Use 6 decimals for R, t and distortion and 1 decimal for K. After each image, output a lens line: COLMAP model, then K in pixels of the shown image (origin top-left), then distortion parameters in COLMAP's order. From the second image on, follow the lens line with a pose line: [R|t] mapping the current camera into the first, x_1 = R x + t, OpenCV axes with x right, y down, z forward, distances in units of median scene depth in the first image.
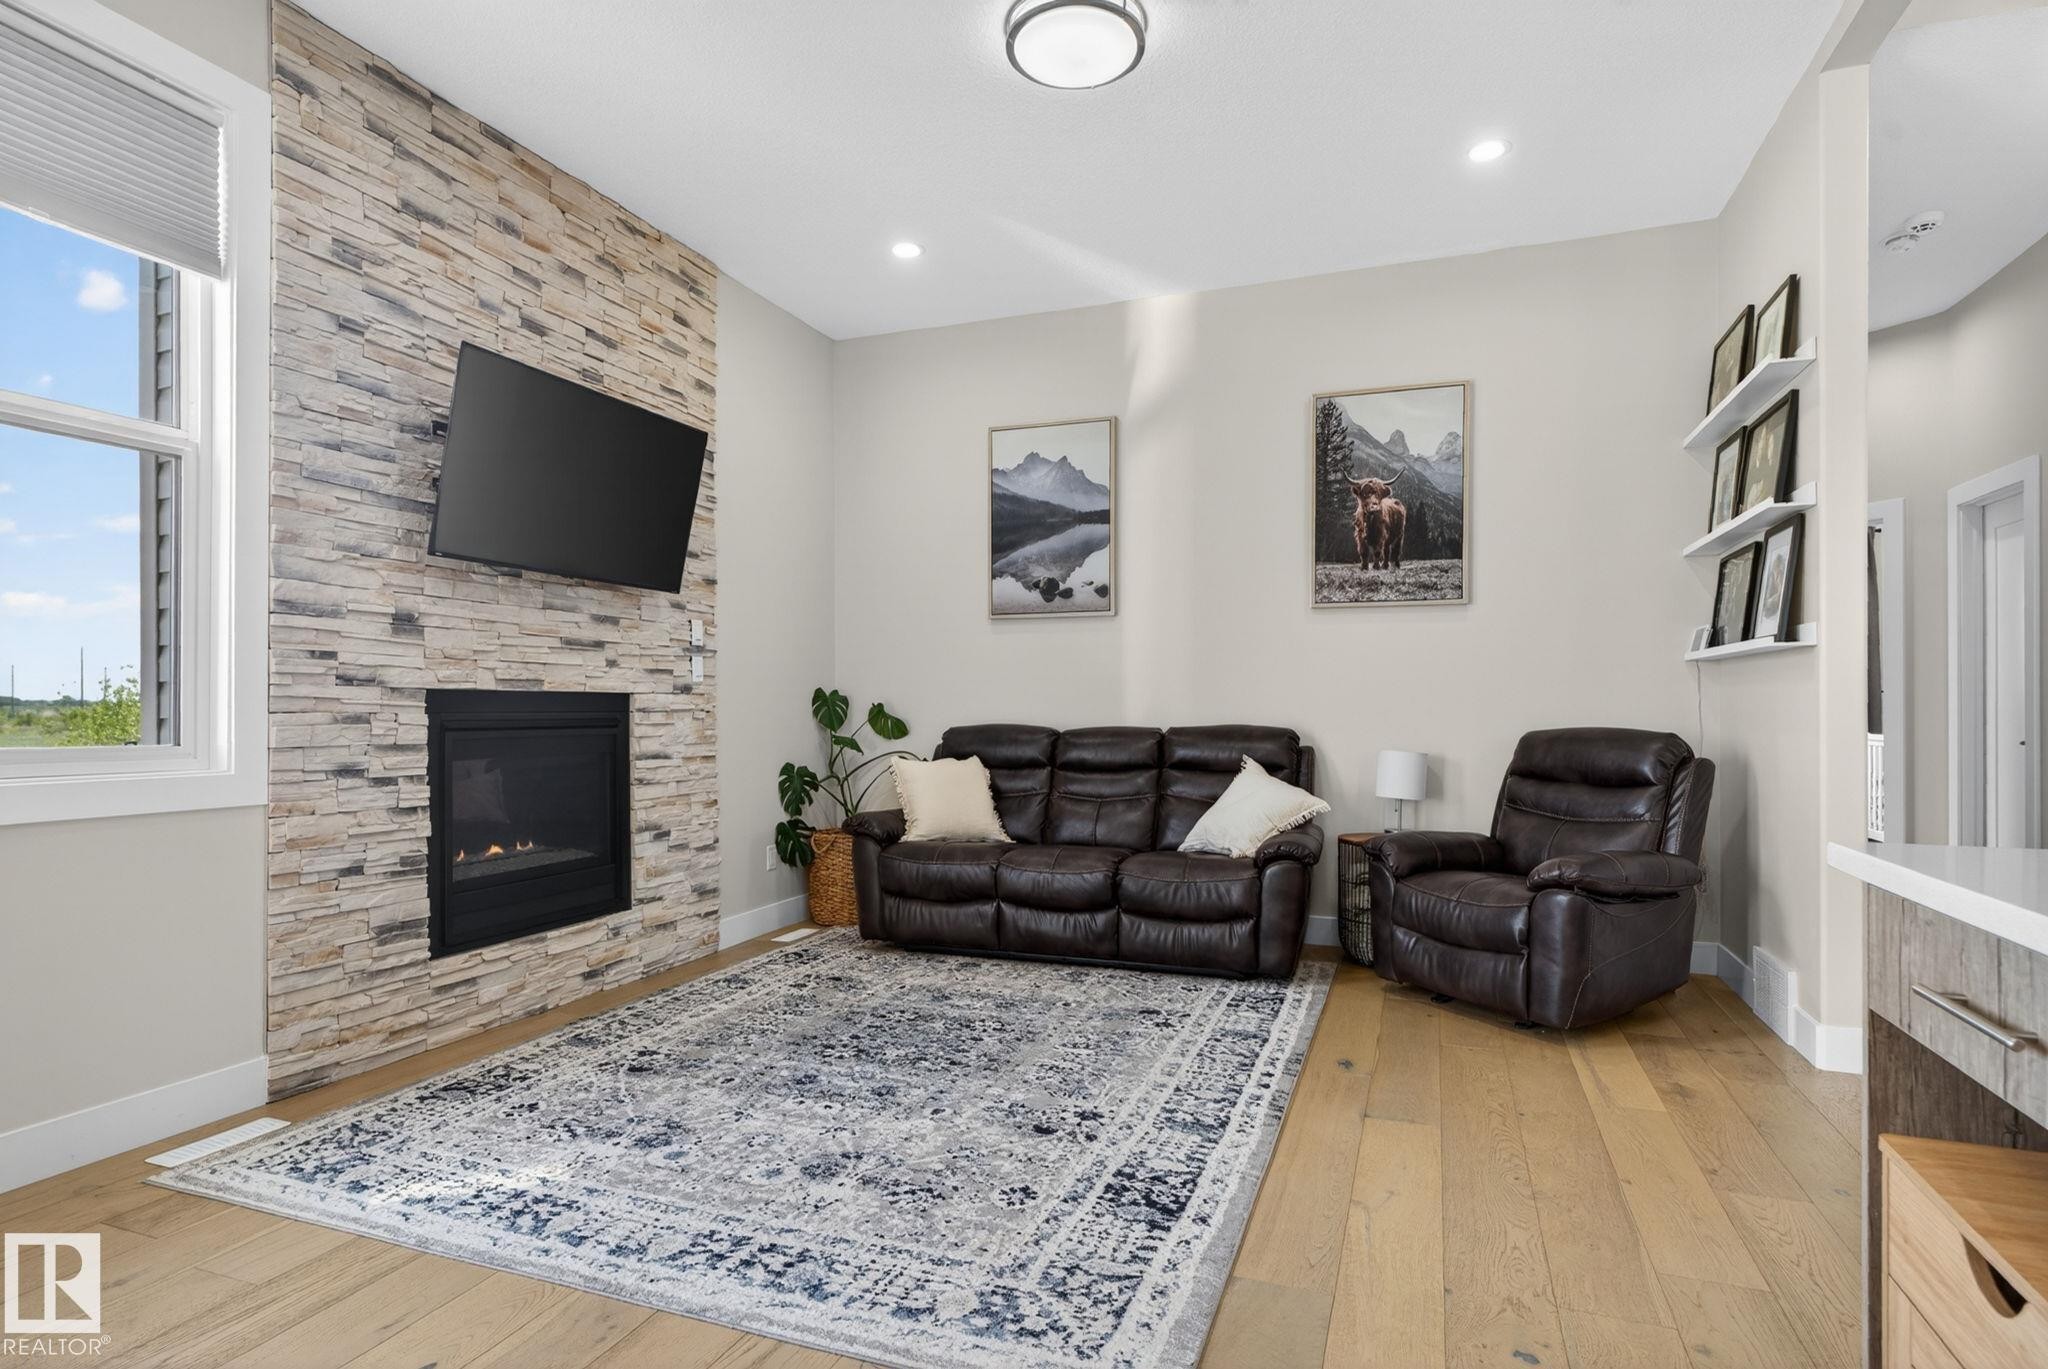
lens RADIAL K [[1056.1, 0, 1027.7], [0, 1056.1, 717.4], [0, 0, 1]] dist [-0.004286, 0.003390]
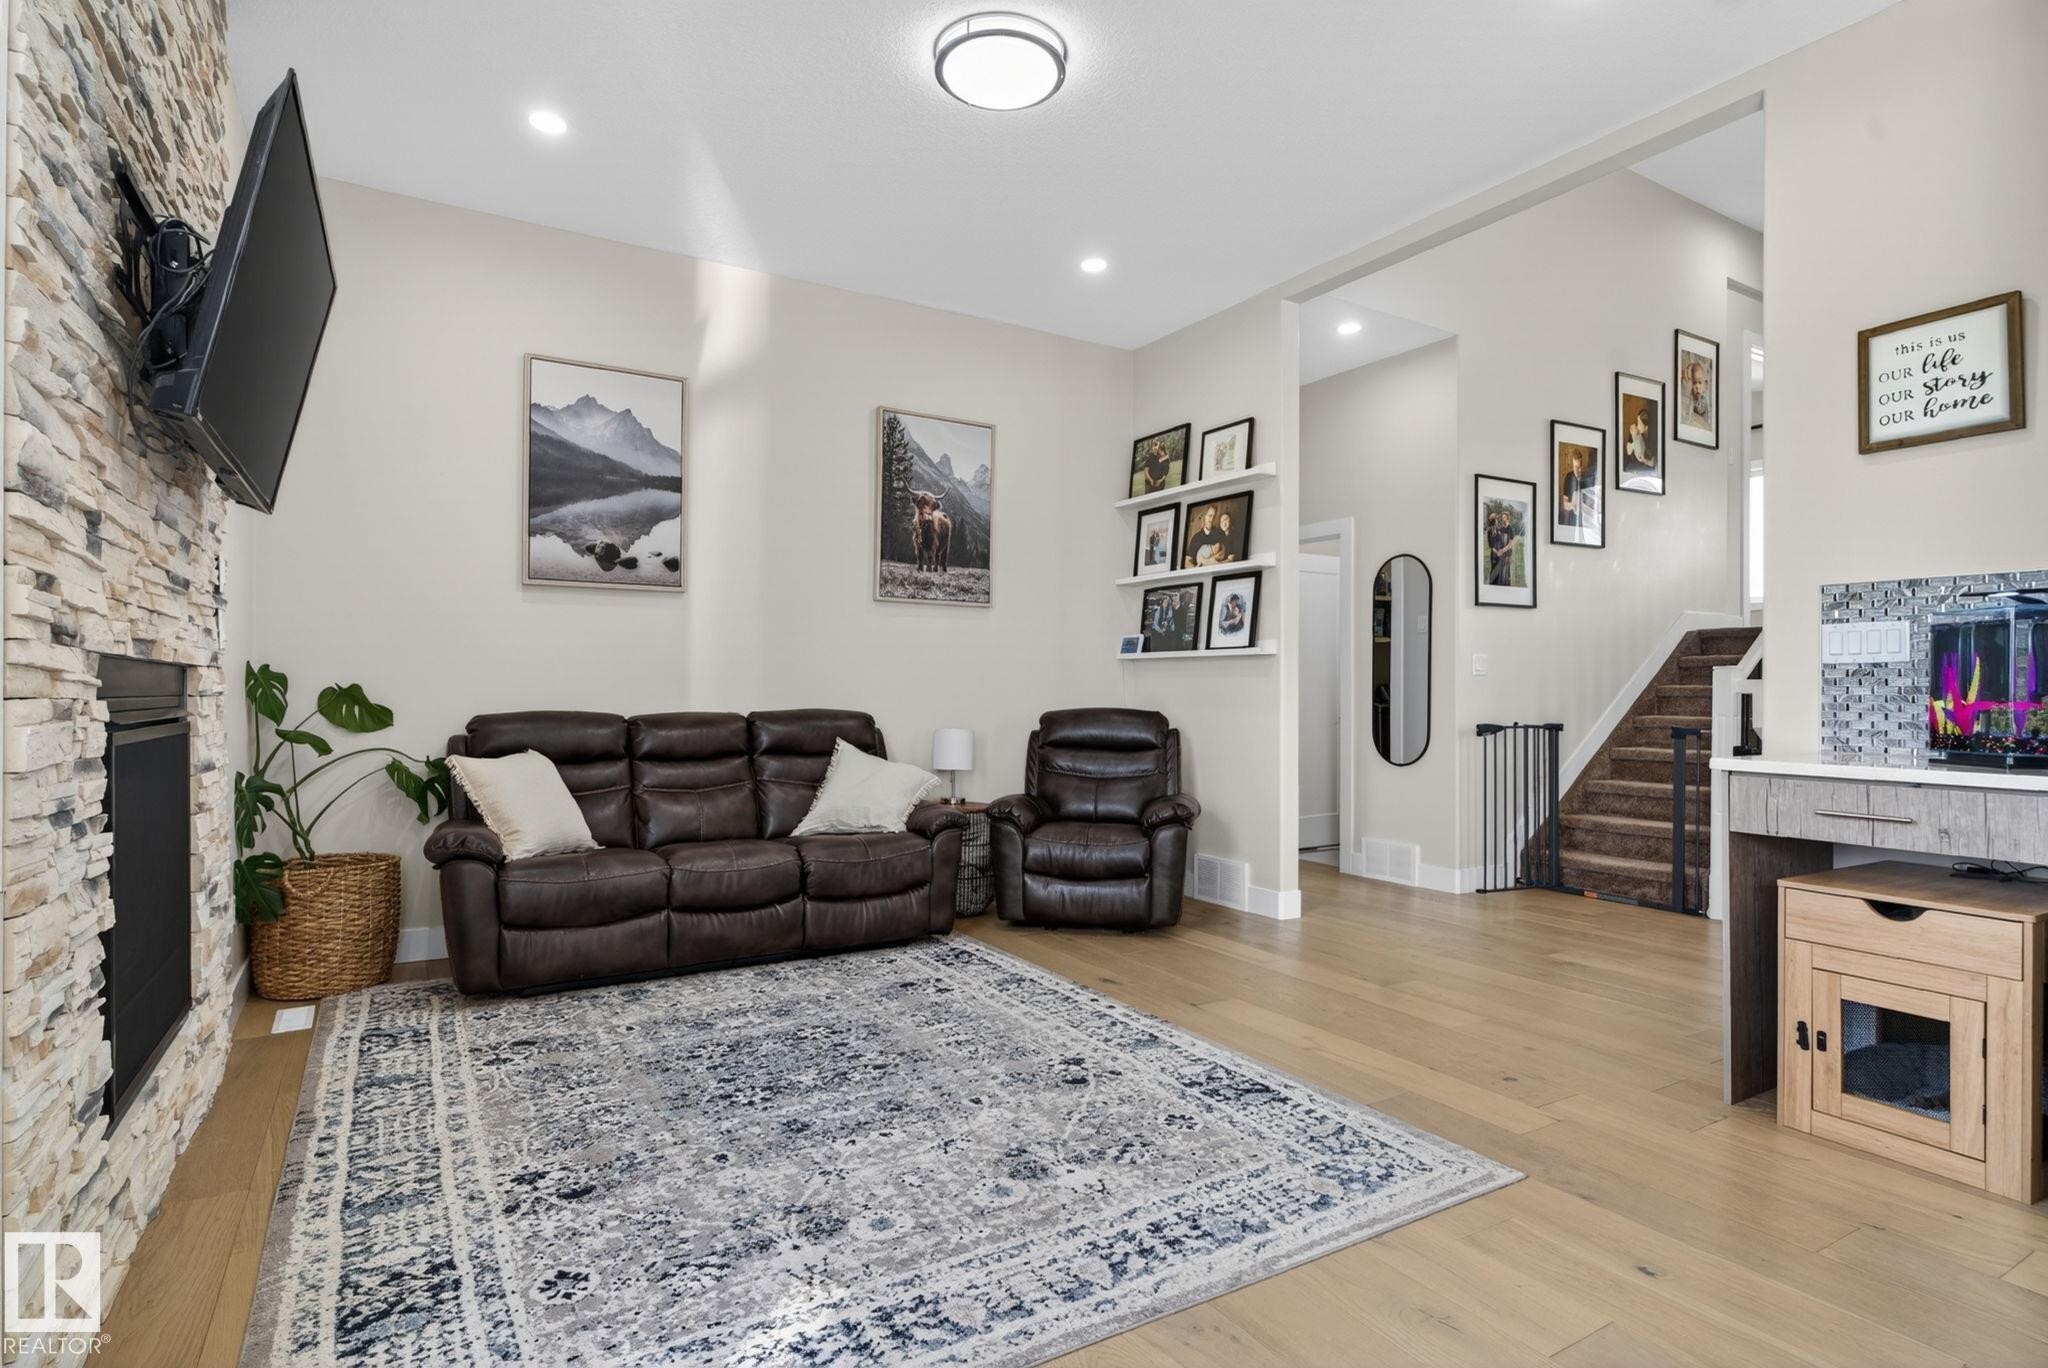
lens RADIAL K [[1056.1, 0, 1025.5], [0, 1056.1, 686.2], [0, 0, 1]] dist [-0.004286, 0.003390]
pose [[0.621673, 0.005871, 0.783255, -0.634574], [0.003287, 0.999944, -0.010104, -0.004788], [-0.783270, 0.008856, 0.621619, 0.260975]]
